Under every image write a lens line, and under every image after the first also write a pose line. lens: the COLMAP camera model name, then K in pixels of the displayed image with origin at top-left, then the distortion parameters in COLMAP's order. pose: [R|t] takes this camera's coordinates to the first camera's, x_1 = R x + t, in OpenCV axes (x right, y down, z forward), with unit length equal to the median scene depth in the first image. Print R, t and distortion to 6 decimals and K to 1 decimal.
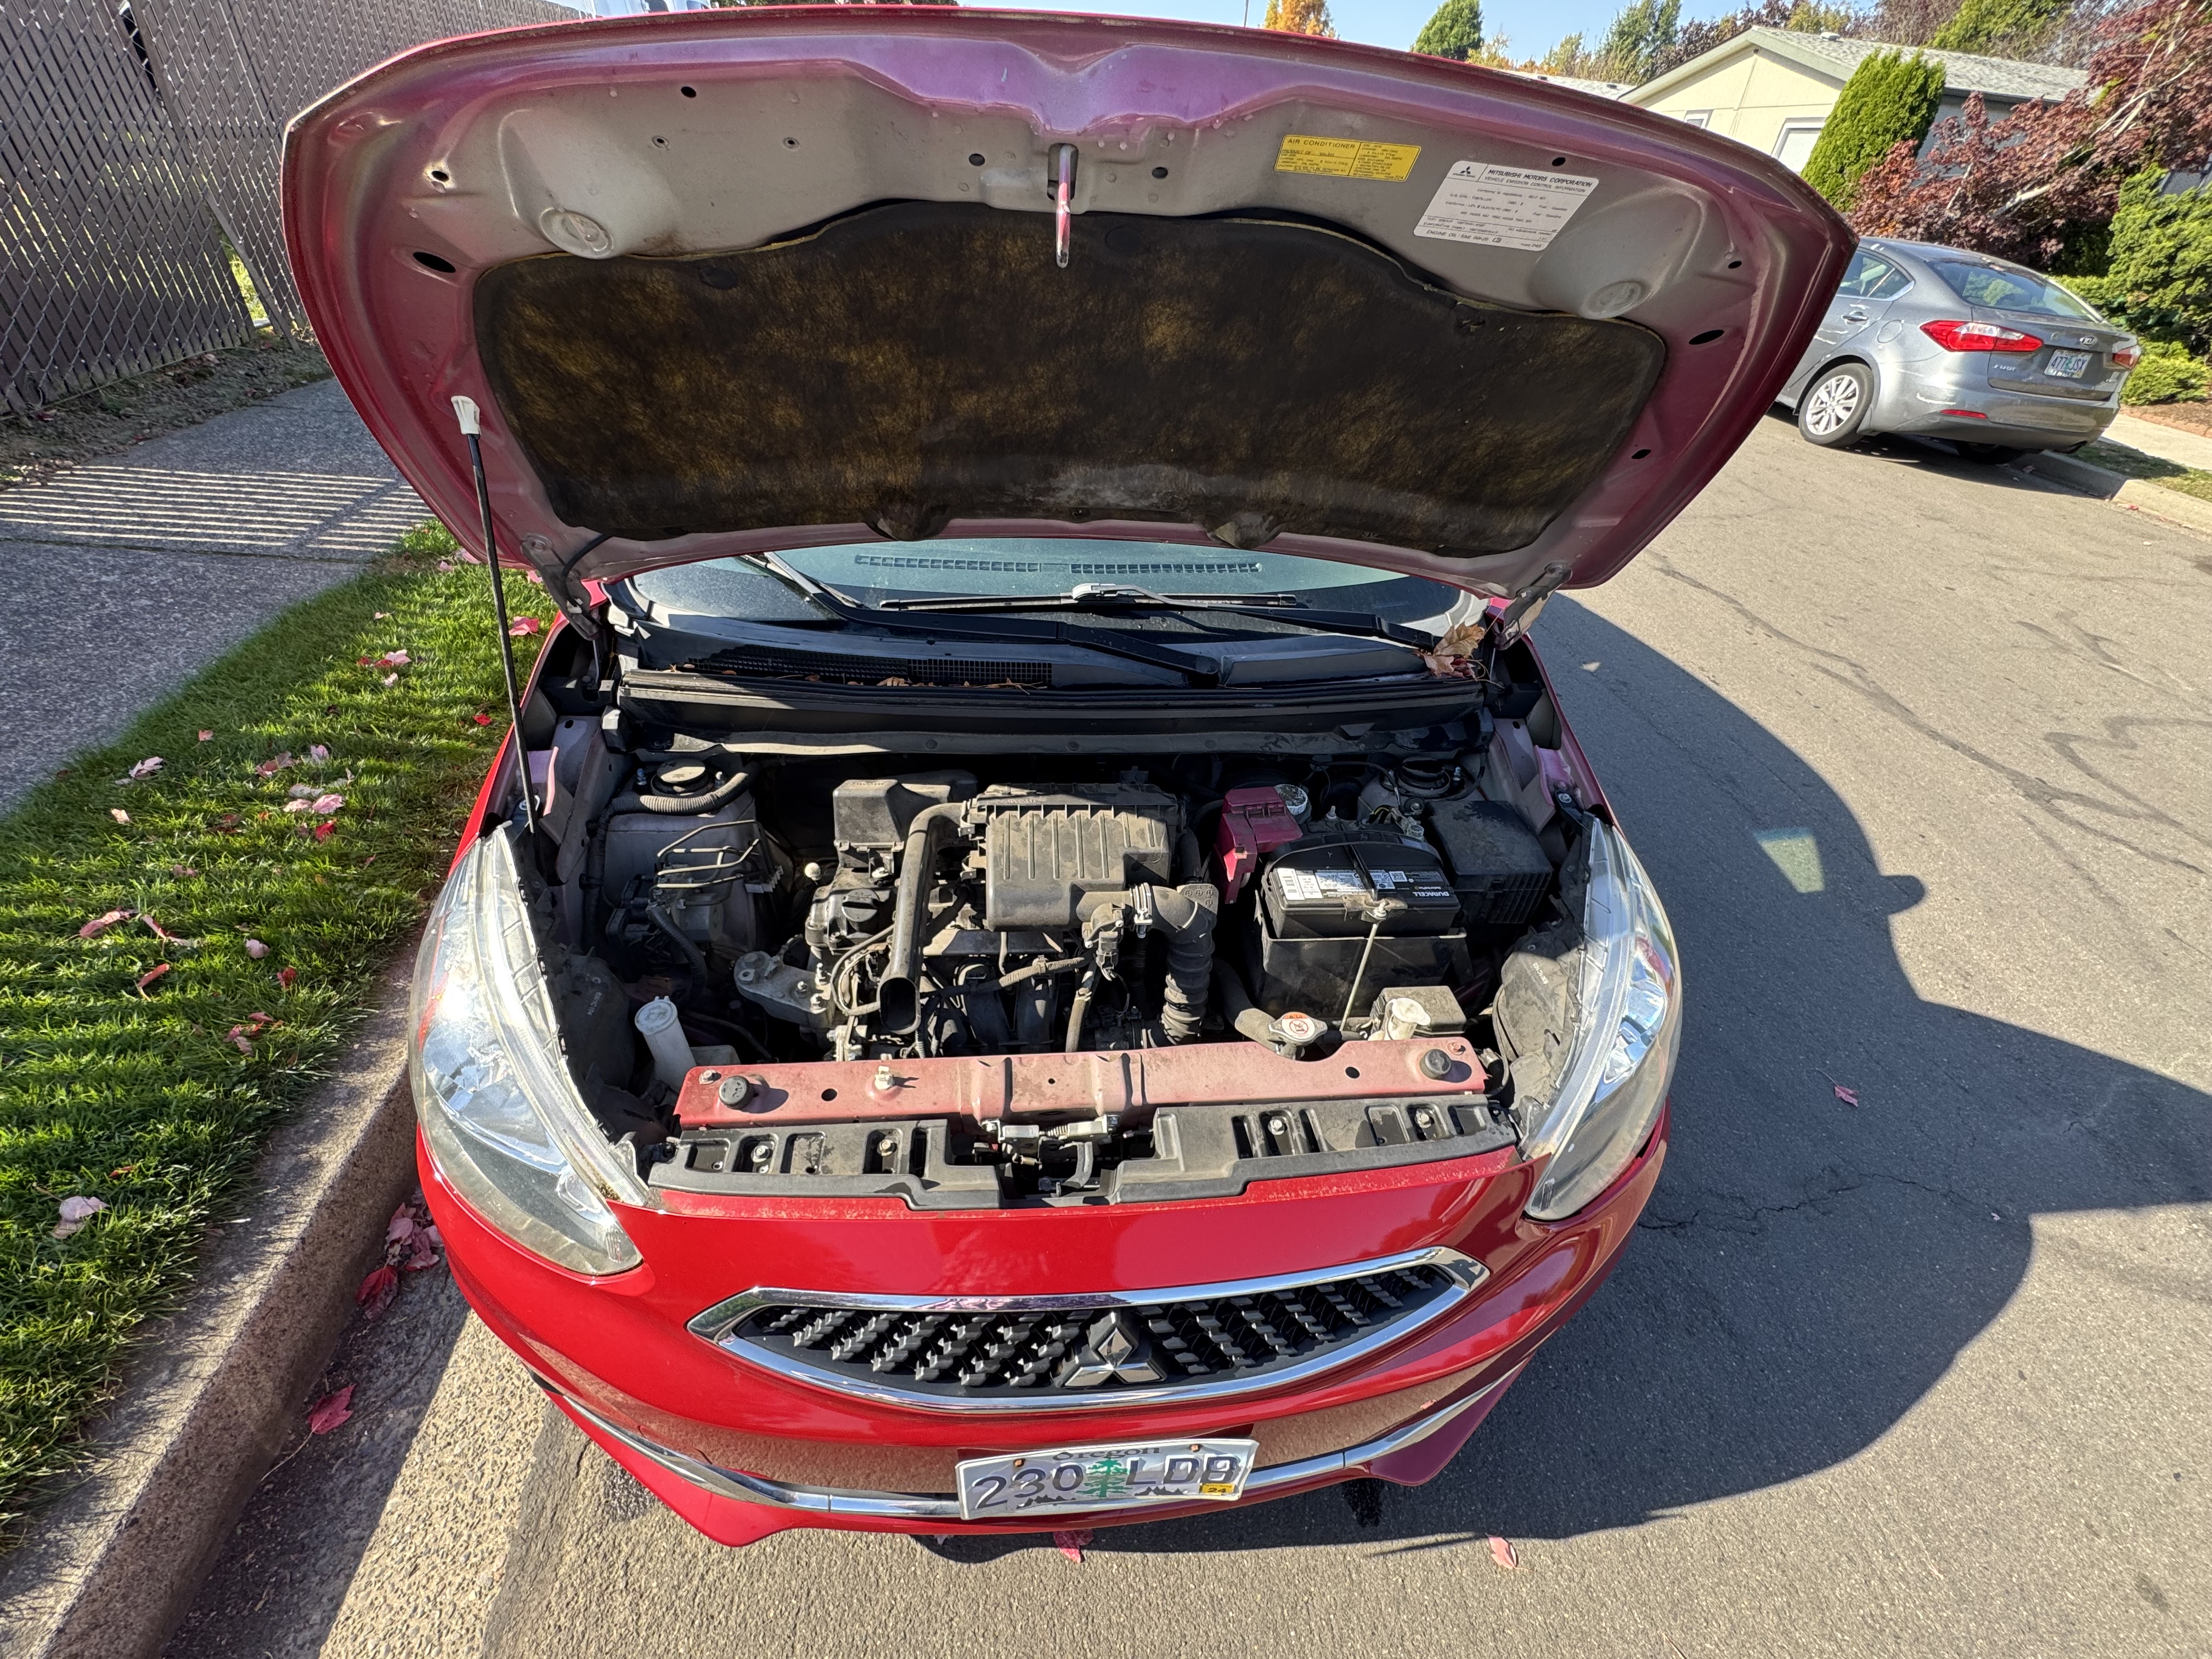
lens RADIAL K [[900.8, 0, 1106.0], [0, 900.8, 829.5], [0, 0, 1]] dist [-0.003819, -0.000503]
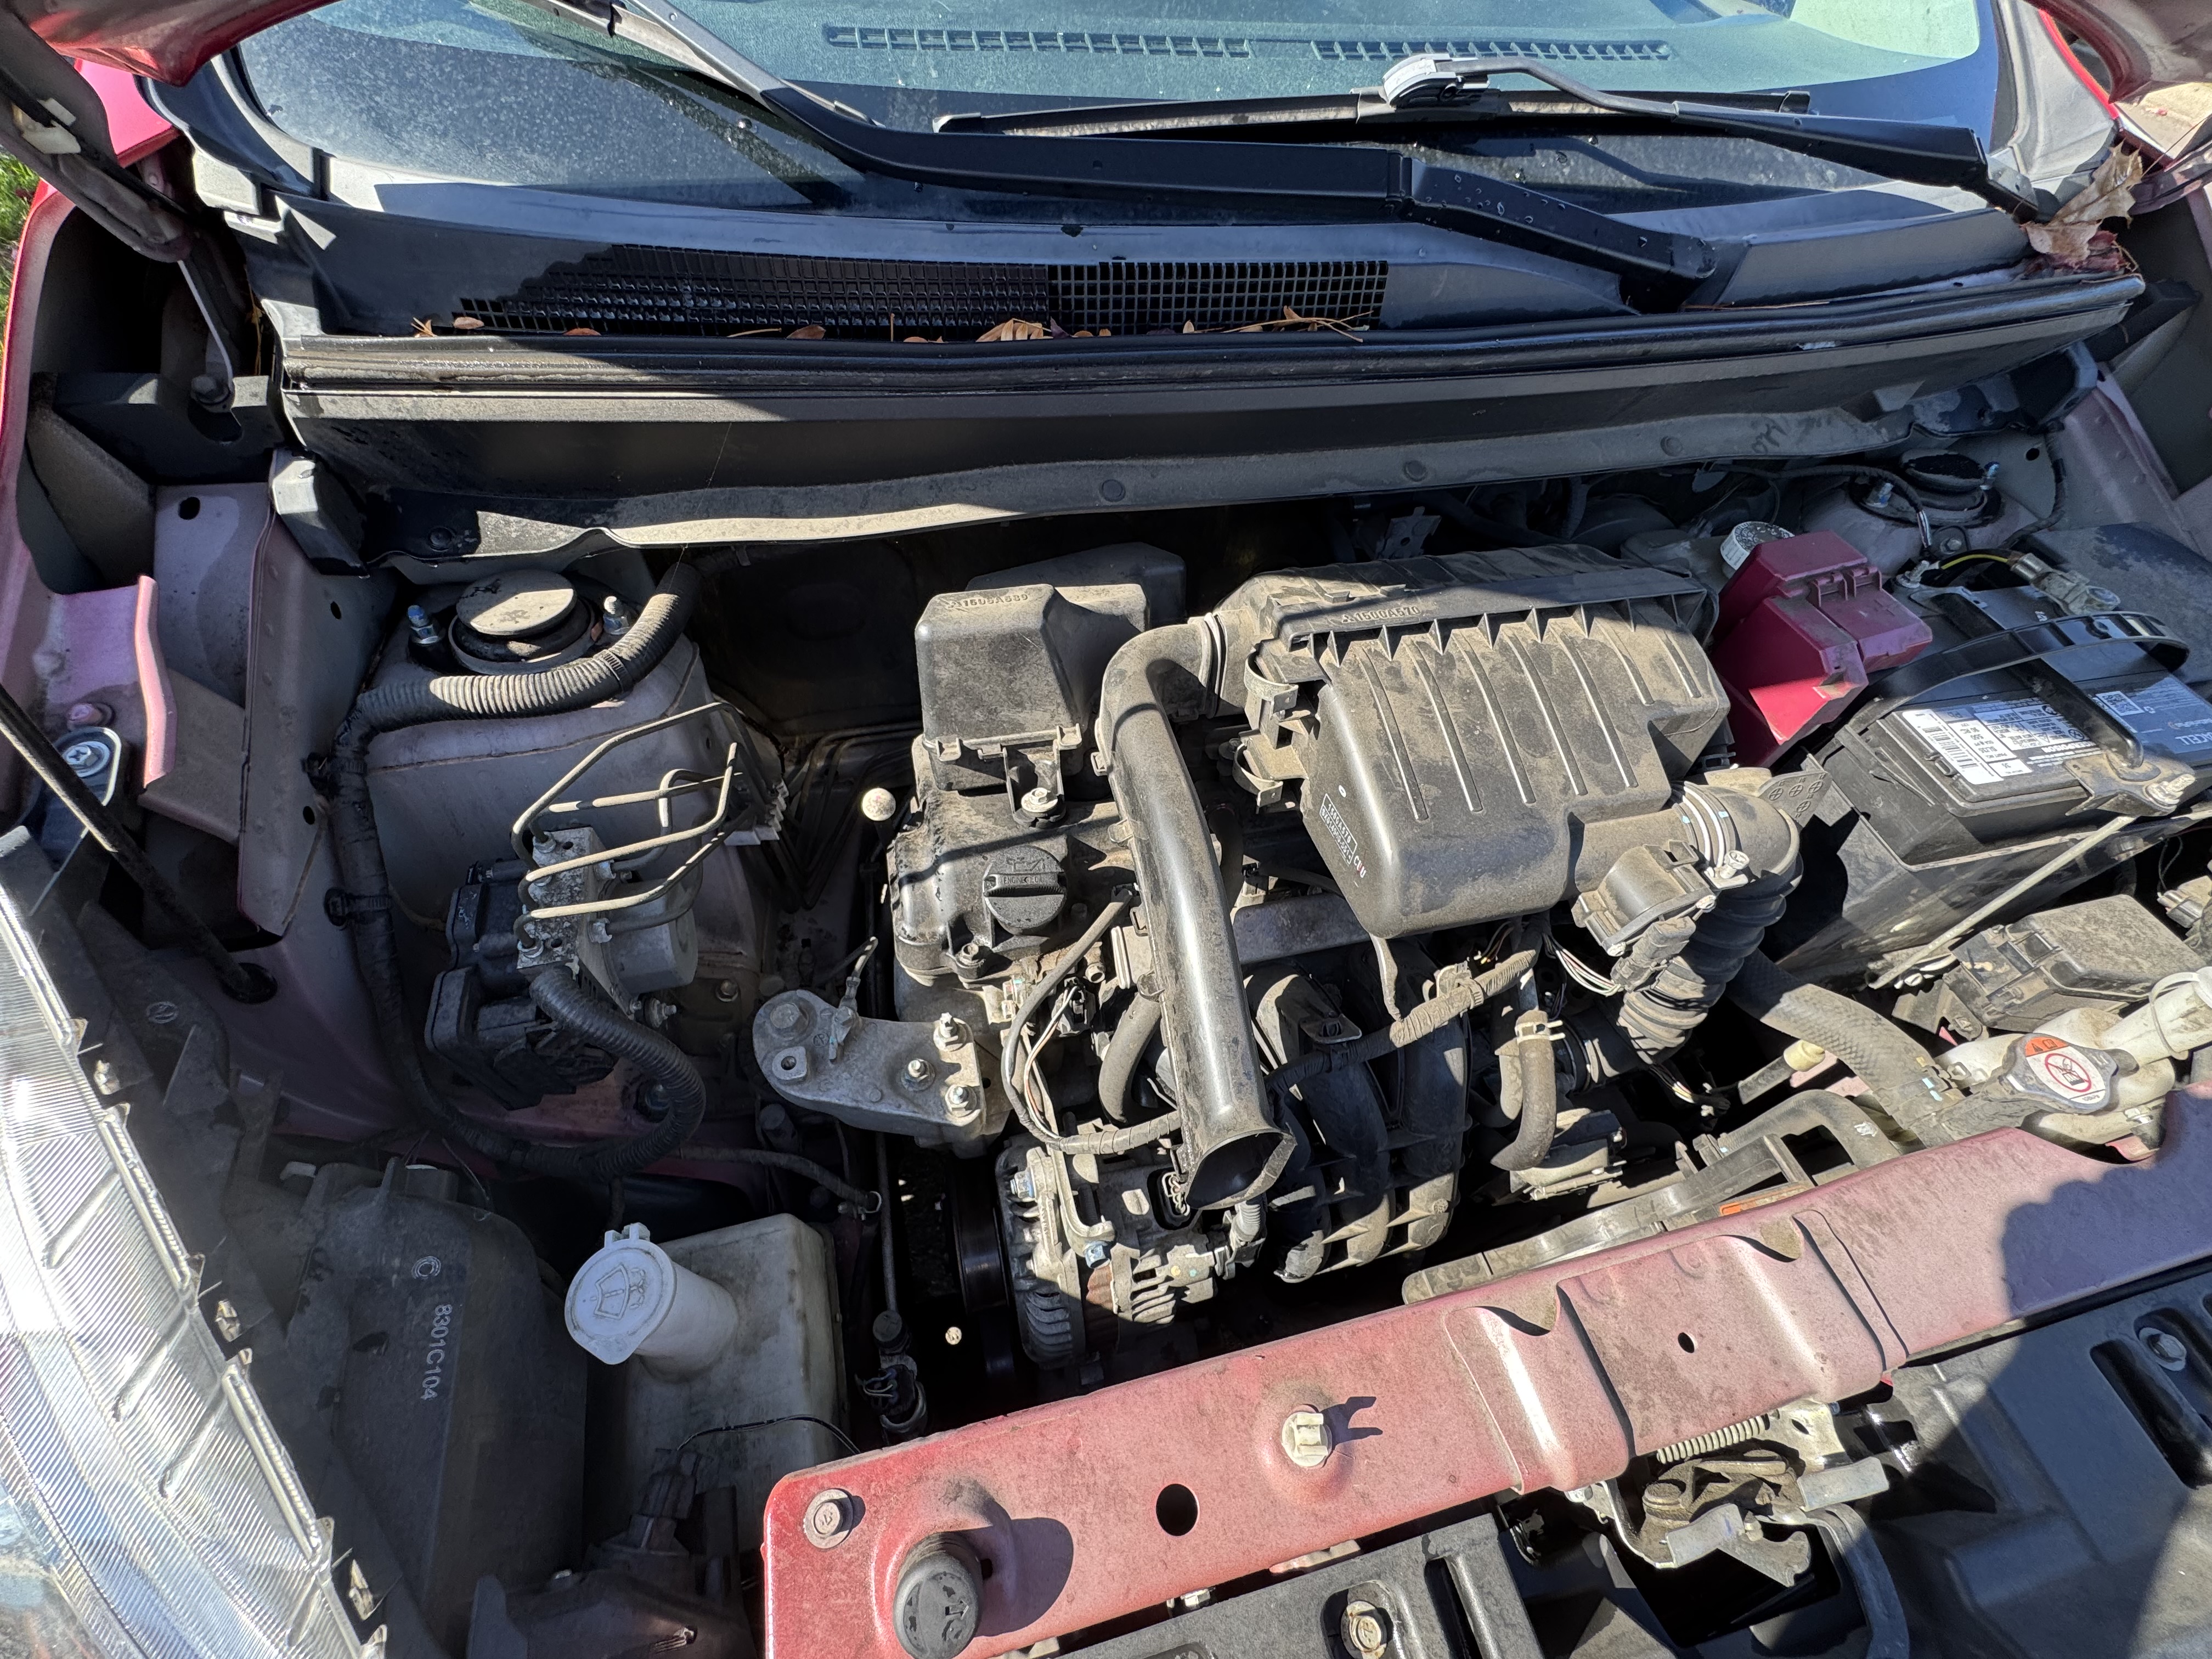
lens RADIAL K [[900.8, 0, 1106.0], [0, 900.8, 829.5], [0, 0, 1]] dist [-0.003819, -0.000503]
pose [[0.989082, -0.113032, 0.094558, -0.261557], [0.083550, 0.958660, 0.272010, -0.057618], [-0.121395, -0.261140, 0.957637, 0.558198]]
